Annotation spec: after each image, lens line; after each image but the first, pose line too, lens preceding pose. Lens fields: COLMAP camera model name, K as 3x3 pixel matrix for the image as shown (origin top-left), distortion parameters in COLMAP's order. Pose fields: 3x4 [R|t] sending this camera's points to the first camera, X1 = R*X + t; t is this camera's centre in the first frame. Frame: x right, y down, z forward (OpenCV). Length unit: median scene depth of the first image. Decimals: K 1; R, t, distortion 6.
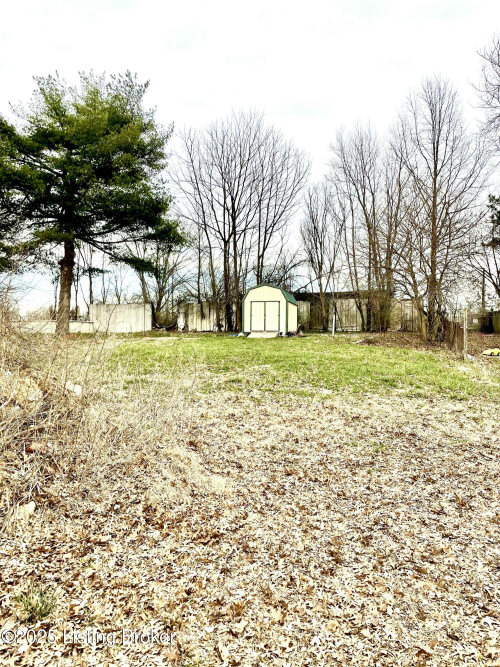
lens RADIAL K [[502.8, 0, 250.0], [0, 502.8, 333.5], [0, 0, 1]] dist [0.063585, -0.090100]
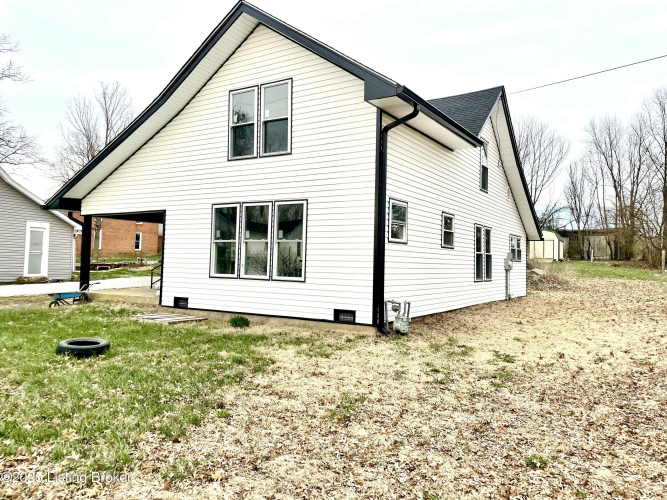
lens RADIAL K [[502.8, 0, 333.2], [0, 502.8, 229.2], [0, 0, 1]] dist [0.063585, -0.090100]
pose [[0.960148, 0.004730, -0.279452, -0.130319], [-0.018740, 0.998696, -0.047485, -0.006220], [0.278863, 0.050830, 0.958985, -0.600322]]
